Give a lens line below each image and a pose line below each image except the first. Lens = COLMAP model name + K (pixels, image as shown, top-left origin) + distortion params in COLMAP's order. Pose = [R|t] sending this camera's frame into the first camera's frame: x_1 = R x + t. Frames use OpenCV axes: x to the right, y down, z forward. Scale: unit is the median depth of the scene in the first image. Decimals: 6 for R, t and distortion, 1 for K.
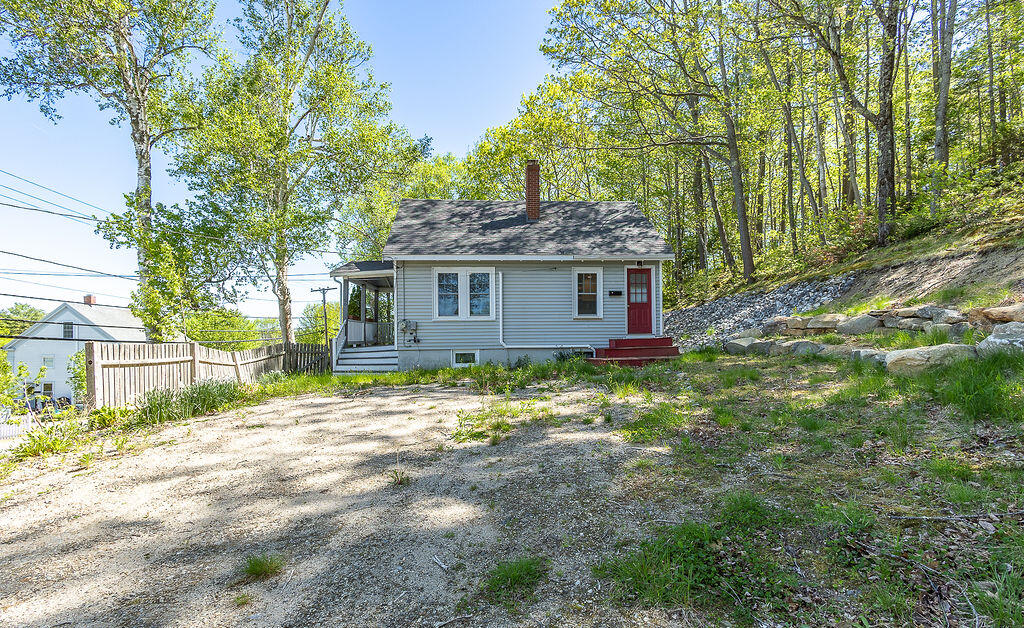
lens RADIAL K [[479.7, 0, 477.2], [0, 479.7, 342.3], [0, 0, 1]] dist [0.005323, 0.000501]
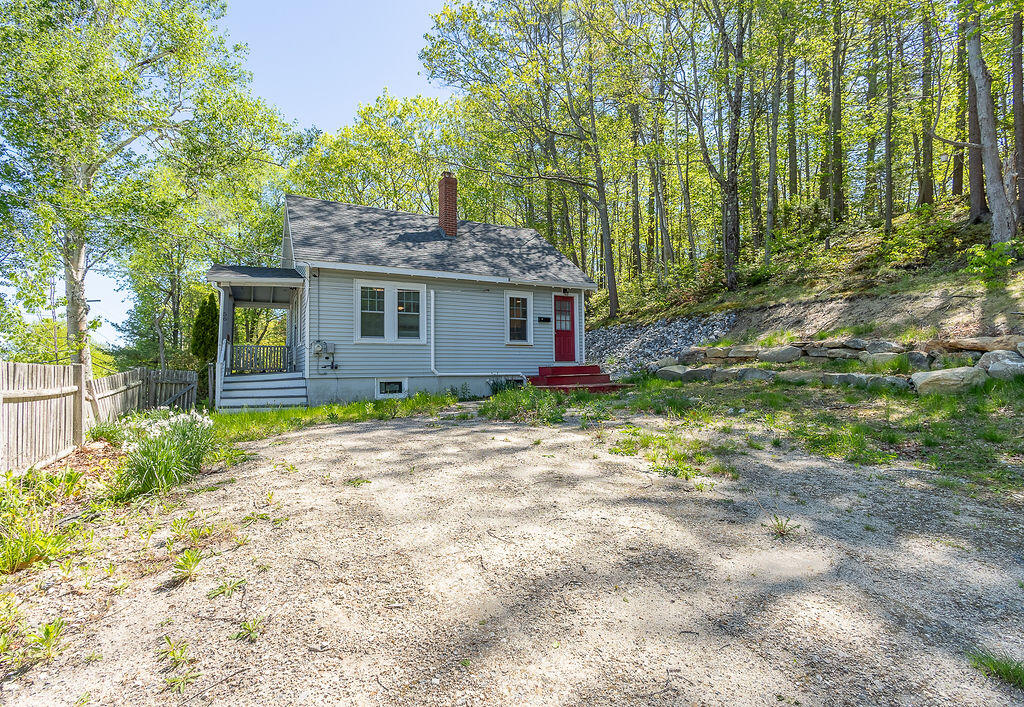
lens RADIAL K [[508.4, 0, 512.1], [0, 508.4, 351.7], [0, 0, 1]] dist [0.001048, 0.000637]
pose [[0.920063, 0.018083, 0.391354, -0.178363], [-0.002415, 0.999177, -0.040490, 0.005298], [-0.391764, 0.036308, 0.919349, 0.076566]]
